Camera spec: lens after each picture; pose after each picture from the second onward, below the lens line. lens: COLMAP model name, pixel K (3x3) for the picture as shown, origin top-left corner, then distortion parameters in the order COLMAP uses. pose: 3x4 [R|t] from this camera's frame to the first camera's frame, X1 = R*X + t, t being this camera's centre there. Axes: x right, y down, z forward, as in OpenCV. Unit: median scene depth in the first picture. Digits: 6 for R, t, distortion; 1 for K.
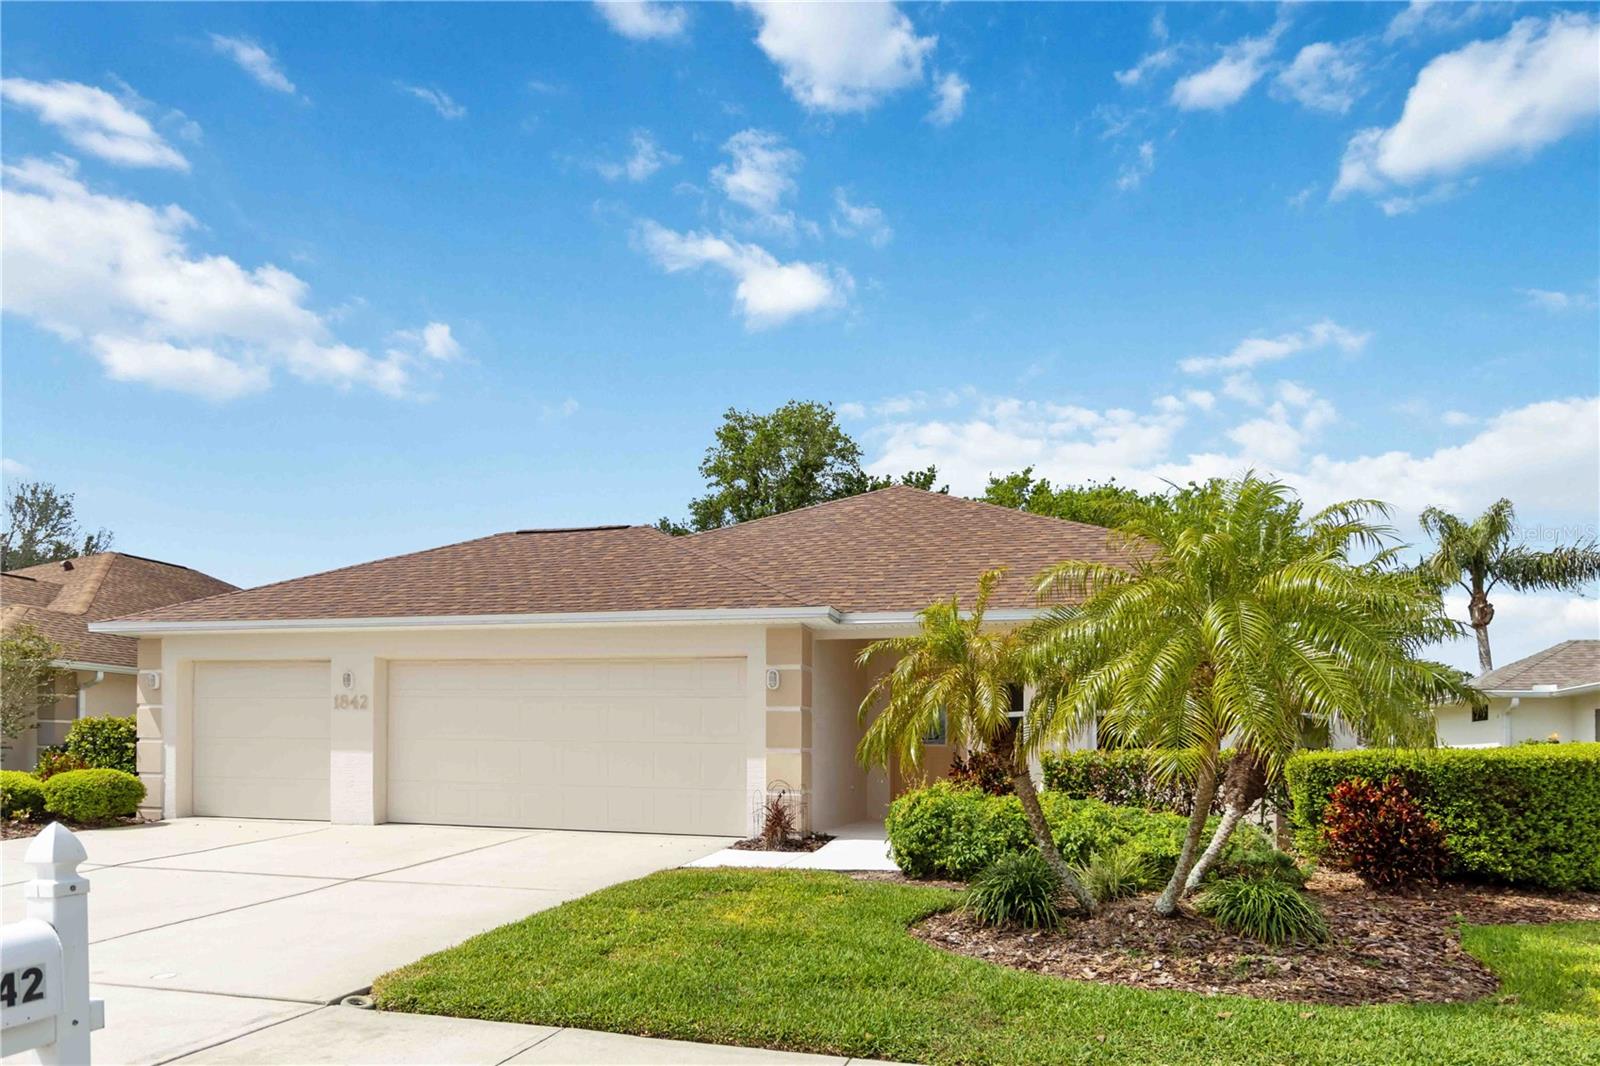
lens RADIAL K [[1037.1, 0, 795.8], [0, 1037.1, 501.4], [0, 0, 1]] dist [0.000080, 0.001423]
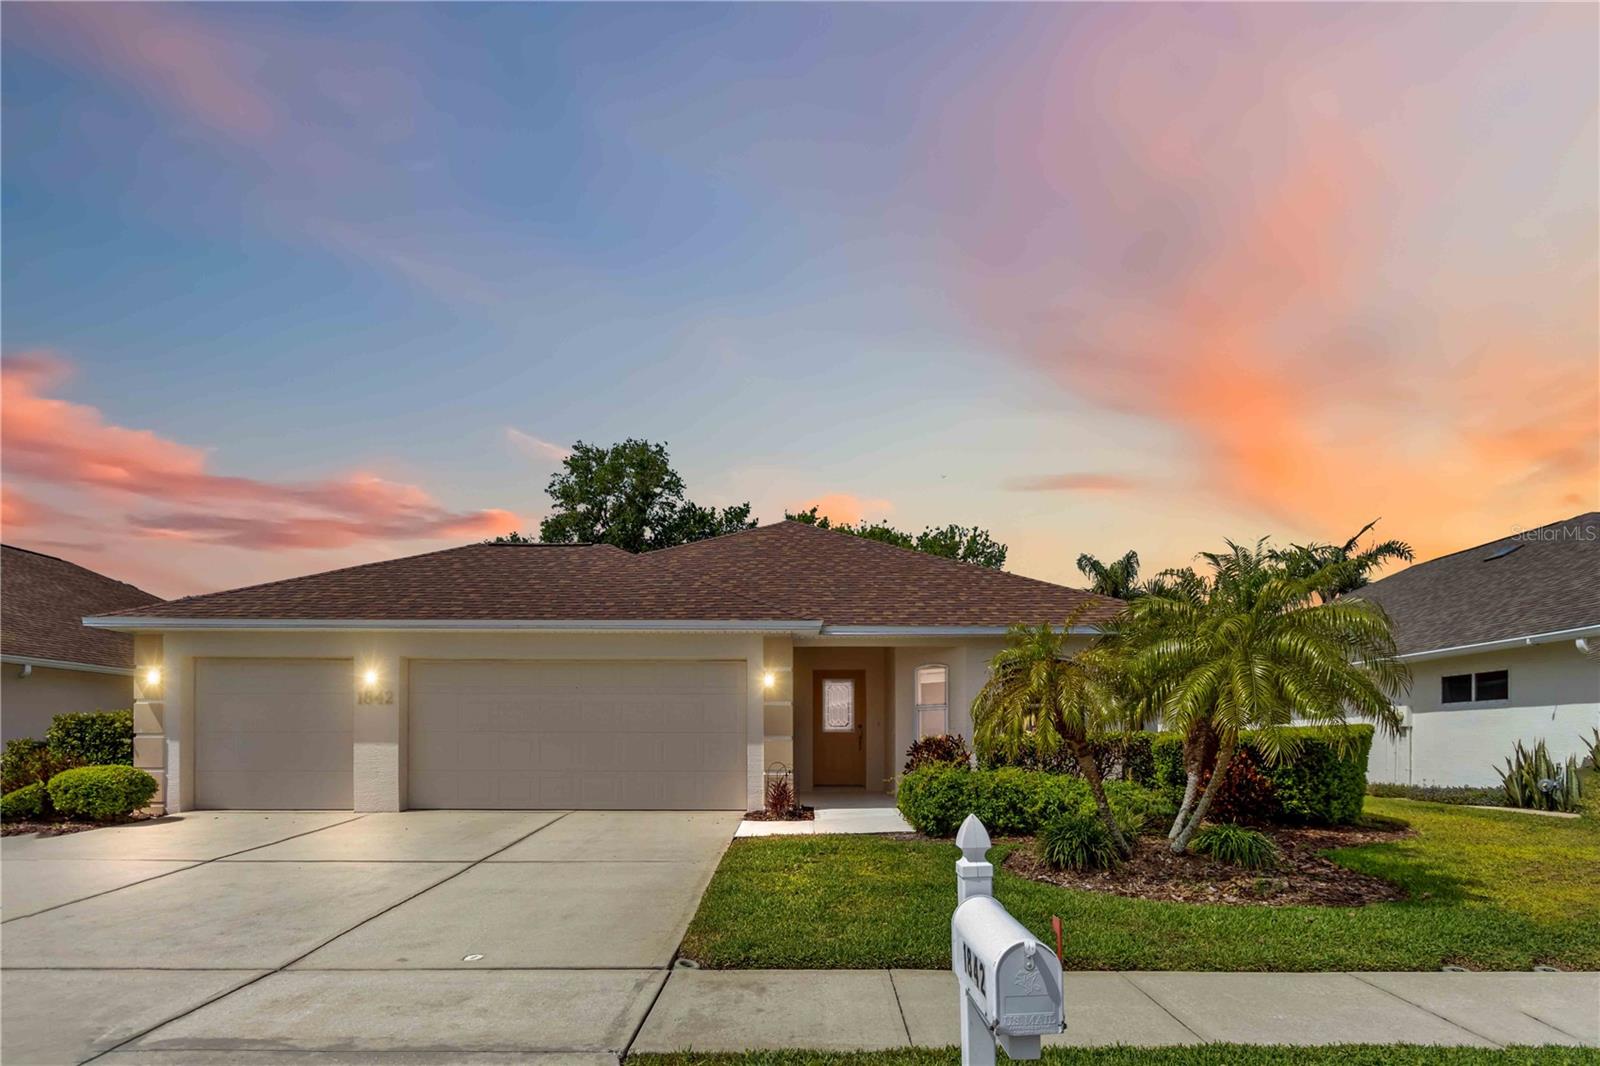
lens RADIAL K [[856.1, 0, 821.7], [0, 856.1, 526.1], [0, 0, 1]] dist [-0.001770, -0.000824]
pose [[0.957069, 0.056676, 0.284266, -0.254879], [-0.056072, 0.998374, -0.010271, -0.000386], [-0.284386, -0.006110, 0.958690, 0.023109]]
